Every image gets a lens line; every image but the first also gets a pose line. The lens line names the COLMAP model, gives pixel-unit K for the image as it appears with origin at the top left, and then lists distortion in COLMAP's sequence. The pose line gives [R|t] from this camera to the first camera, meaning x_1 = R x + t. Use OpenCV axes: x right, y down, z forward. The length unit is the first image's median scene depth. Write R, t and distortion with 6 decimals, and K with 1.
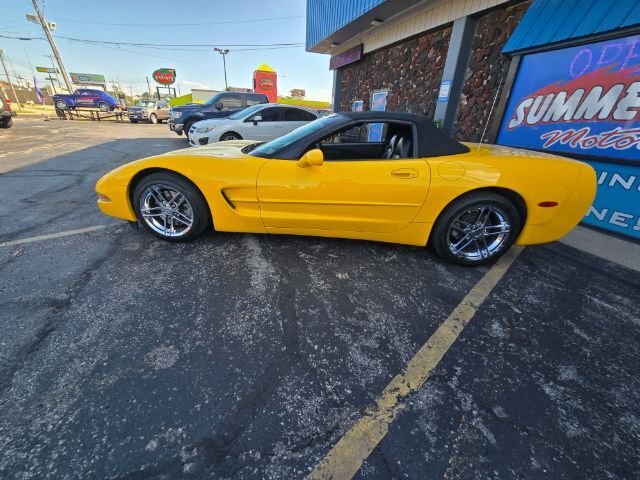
lens RADIAL K [[263.4, 0, 313.6], [0, 263.4, 242.1], [0, 0, 1]] dist [-0.006612, 0.002859]
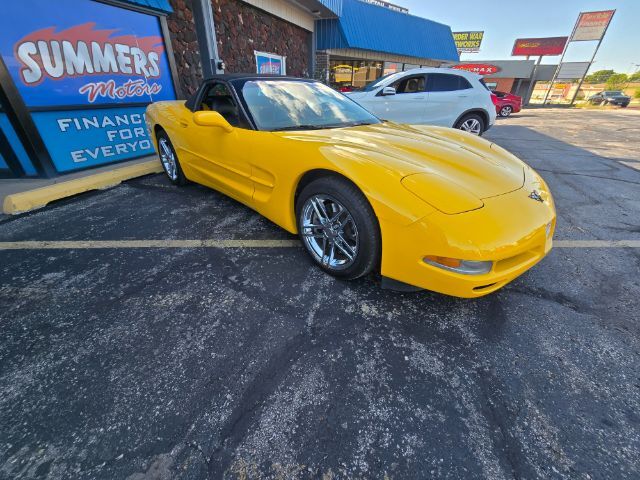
lens RADIAL K [[263.4, 0, 318.8], [0, 263.4, 242.5], [0, 0, 1]] dist [-0.006612, 0.002859]
pose [[-0.753084, -0.378451, 0.538182, -0.910794], [0.241005, 0.602460, 0.760893, -1.025022], [-0.612193, 0.702721, -0.362494, 2.093250]]
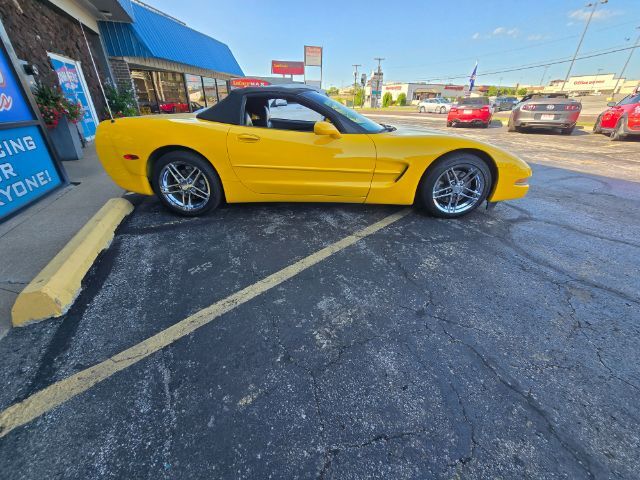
lens RADIAL K [[263.4, 0, 315.1], [0, 263.4, 240.6], [0, 0, 1]] dist [-0.006612, 0.002859]
pose [[-0.998172, -0.027056, -0.054046, 0.153253], [-0.059490, 0.597705, 0.799506, -1.230122], [0.010672, 0.801259, -0.598222, 2.660064]]
